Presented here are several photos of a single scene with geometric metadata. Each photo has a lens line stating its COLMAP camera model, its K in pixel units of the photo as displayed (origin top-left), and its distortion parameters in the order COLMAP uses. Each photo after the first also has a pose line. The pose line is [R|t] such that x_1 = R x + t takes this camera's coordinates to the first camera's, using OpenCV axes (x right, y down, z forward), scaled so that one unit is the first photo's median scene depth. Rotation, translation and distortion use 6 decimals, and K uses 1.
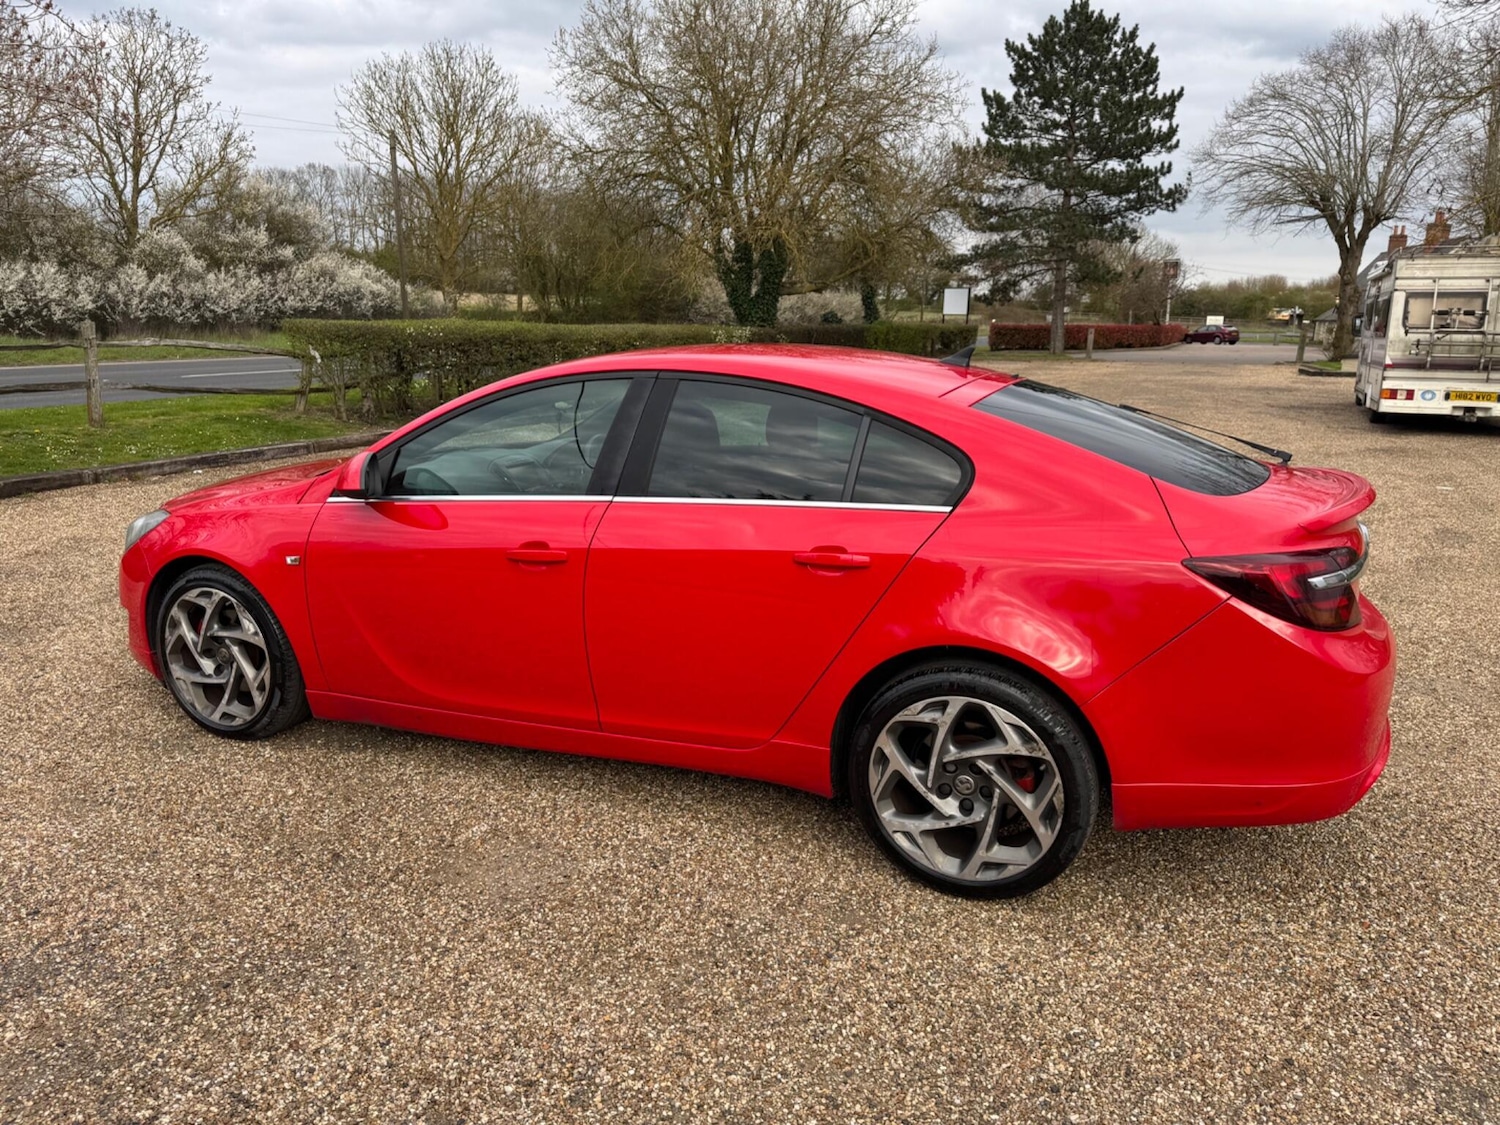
lens RADIAL K [[1063.9, 0, 742.5], [0, 1063.9, 582.9], [0, 0, 1]] dist [0.036749, -0.048848]
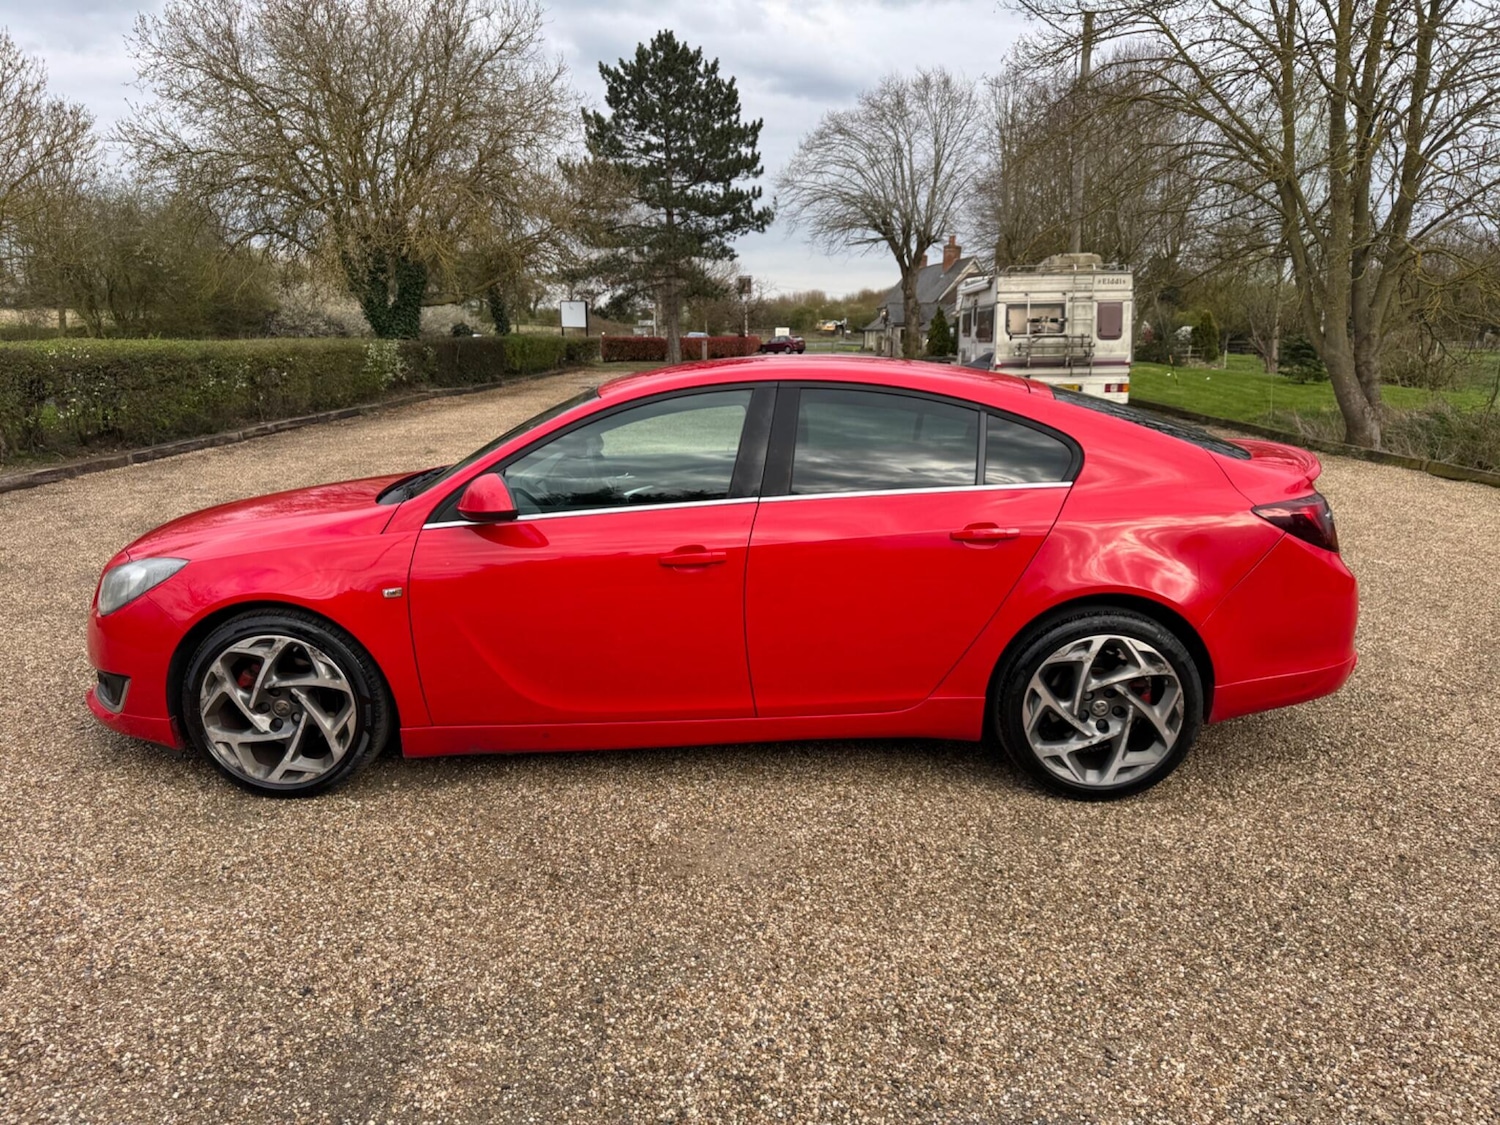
lens RADIAL K [[1063.9, 0, 742.5], [0, 1063.9, 582.9], [0, 0, 1]] dist [0.036749, -0.048848]
pose [[0.925294, -0.100423, 0.365712, -0.074606], [0.104515, 0.994486, 0.008646, -0.000846], [-0.364564, 0.030222, 0.930688, 0.000664]]
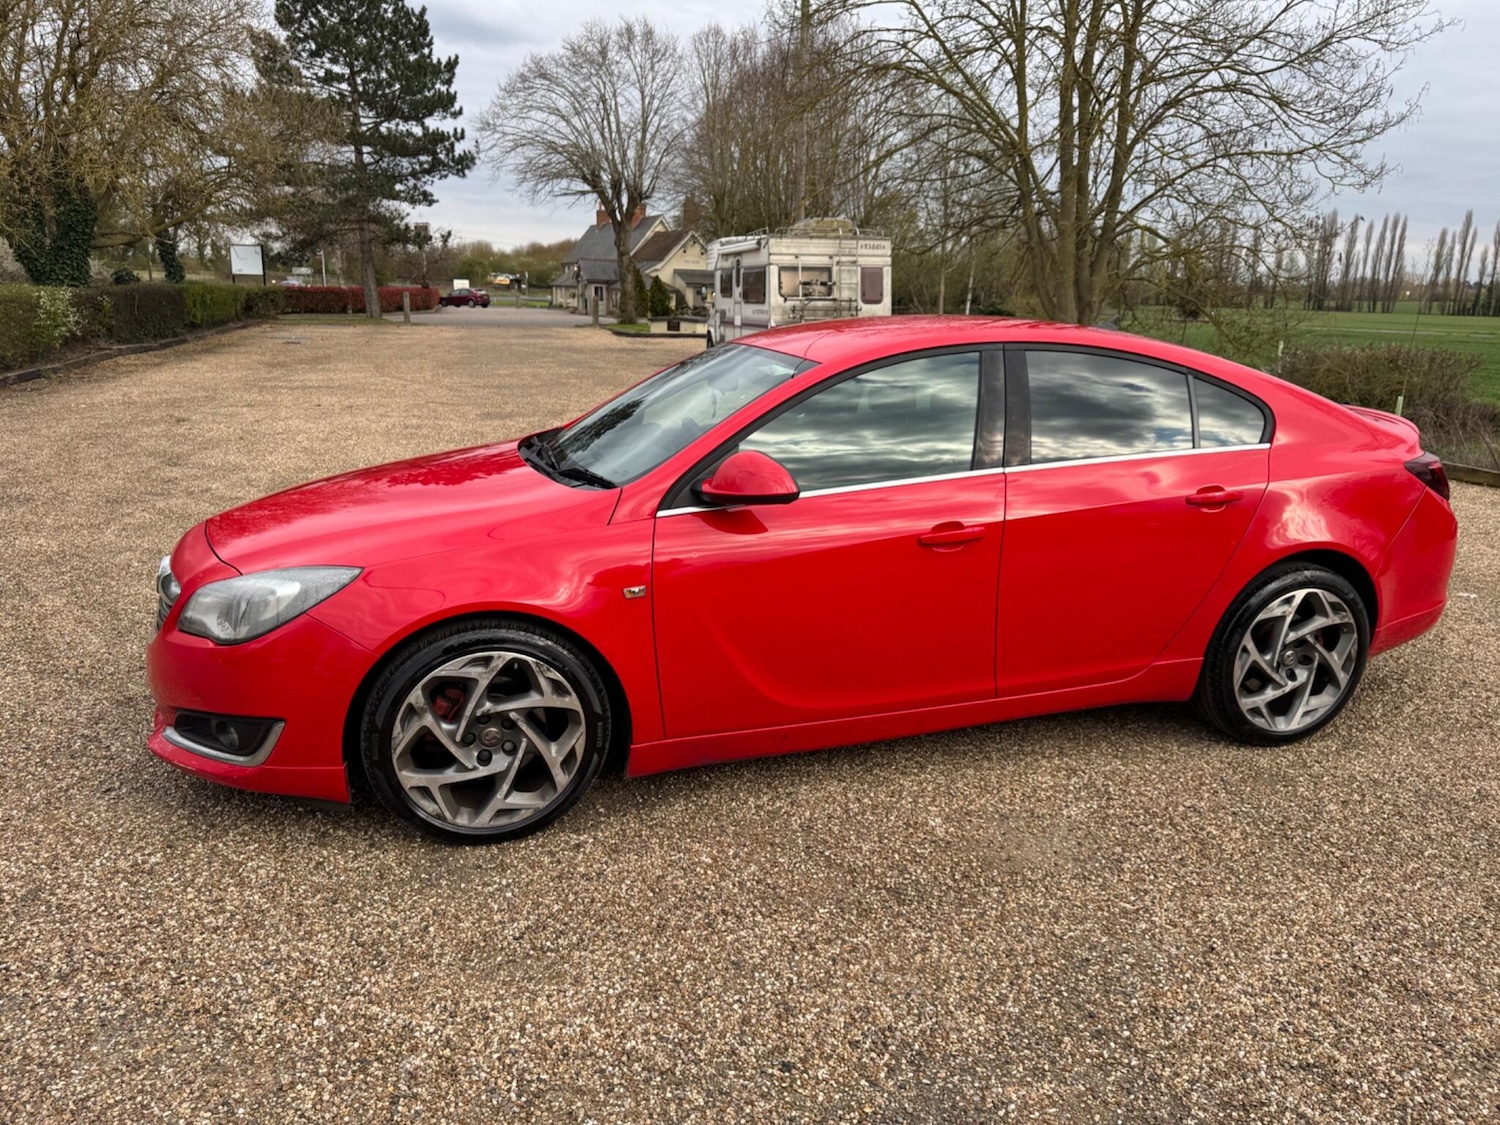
lens RADIAL K [[1075.1, 0, 750.0], [0, 1075.1, 562.5], [0, 0, 1]] dist [0.106229, -0.171699]
pose [[0.764855, -0.154249, 0.625463, -0.135682], [0.147062, 0.987081, 0.063594, -0.012991], [-0.627192, 0.043341, 0.777658, 0.046509]]
